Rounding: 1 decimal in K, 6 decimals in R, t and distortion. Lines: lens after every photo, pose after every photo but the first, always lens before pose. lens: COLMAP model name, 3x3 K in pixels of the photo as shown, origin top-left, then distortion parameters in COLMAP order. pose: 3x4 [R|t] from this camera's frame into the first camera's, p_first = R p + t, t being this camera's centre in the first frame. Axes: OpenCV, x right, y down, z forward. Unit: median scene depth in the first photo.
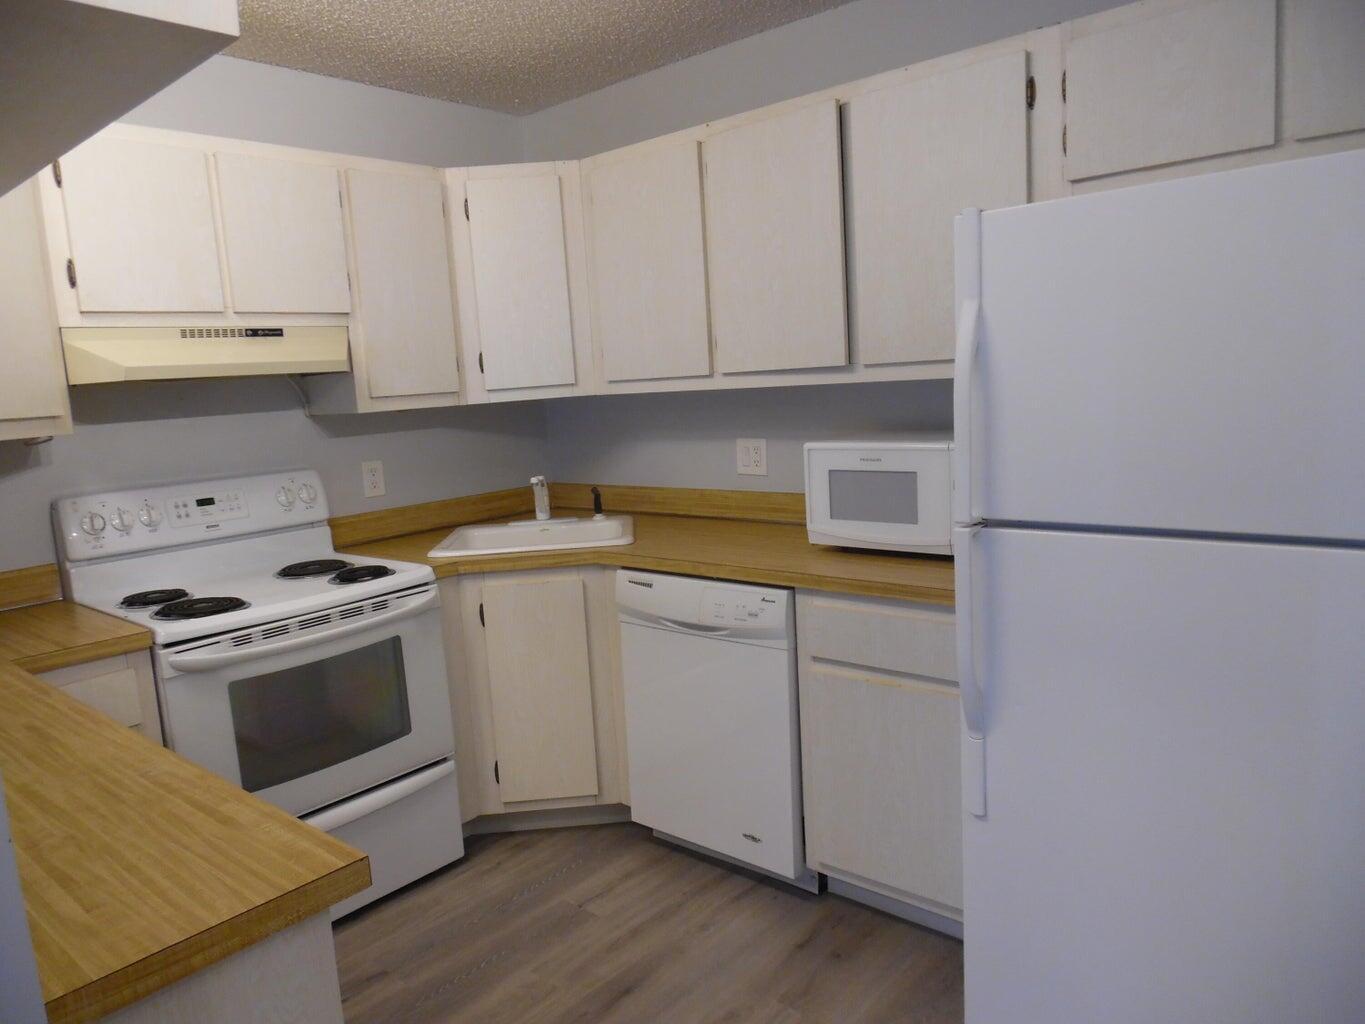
lens RADIAL K [[965.0, 0, 682.5], [0, 965.0, 512.0], [0, 0, 1]] dist [-0.013875, -0.005363]
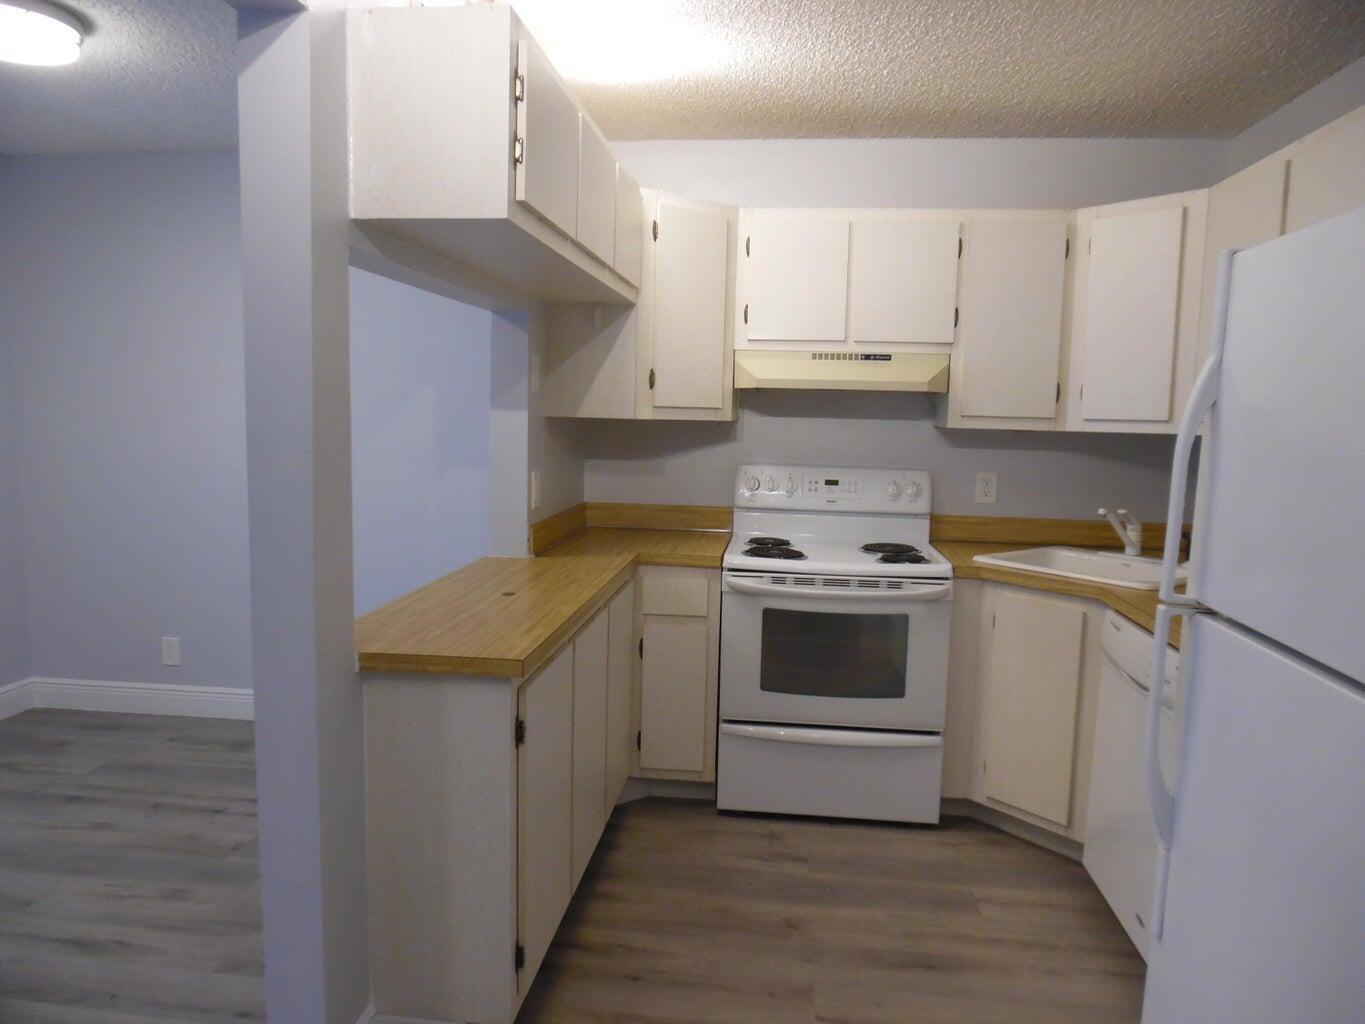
lens RADIAL K [[965.0, 0, 682.5], [0, 965.0, 512.0], [0, 0, 1]] dist [-0.013875, -0.005363]
pose [[0.560591, 0.164616, -0.811566, 0.480319], [-0.174466, 0.981523, 0.078577, -0.039699], [0.809505, 0.097541, 0.578953, 0.069792]]
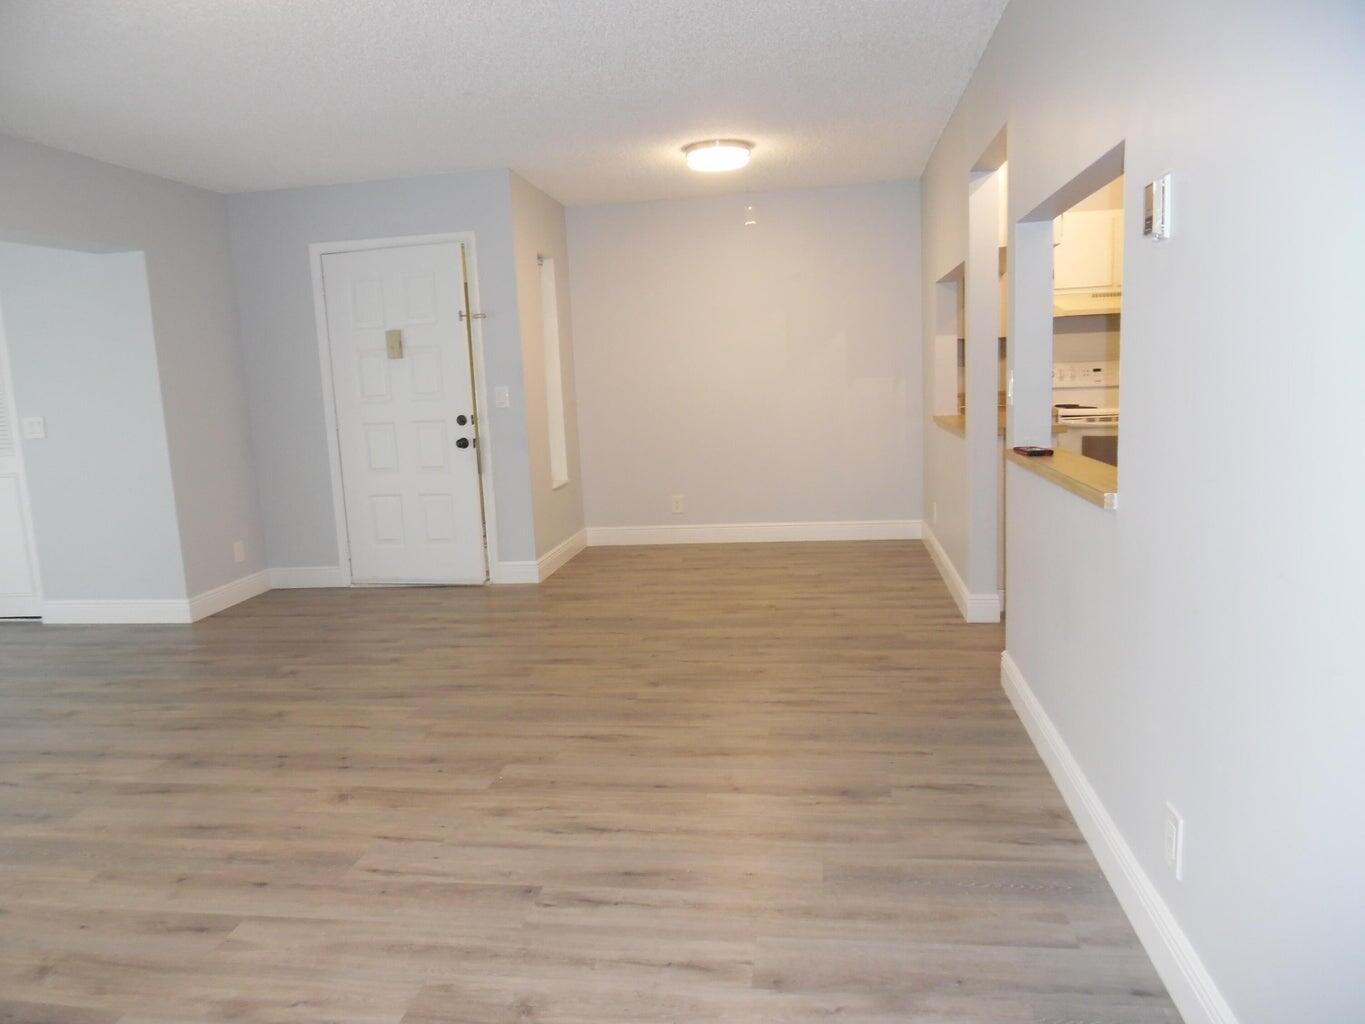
lens RADIAL K [[965.0, 0, 682.5], [0, 965.0, 512.0], [0, 0, 1]] dist [-0.013875, -0.005363]
pose [[0.549280, 0.159376, -0.820300, 0.888327], [-0.112685, 0.986804, 0.116271, 0.167776], [0.828006, 0.028571, 0.559991, -1.077227]]
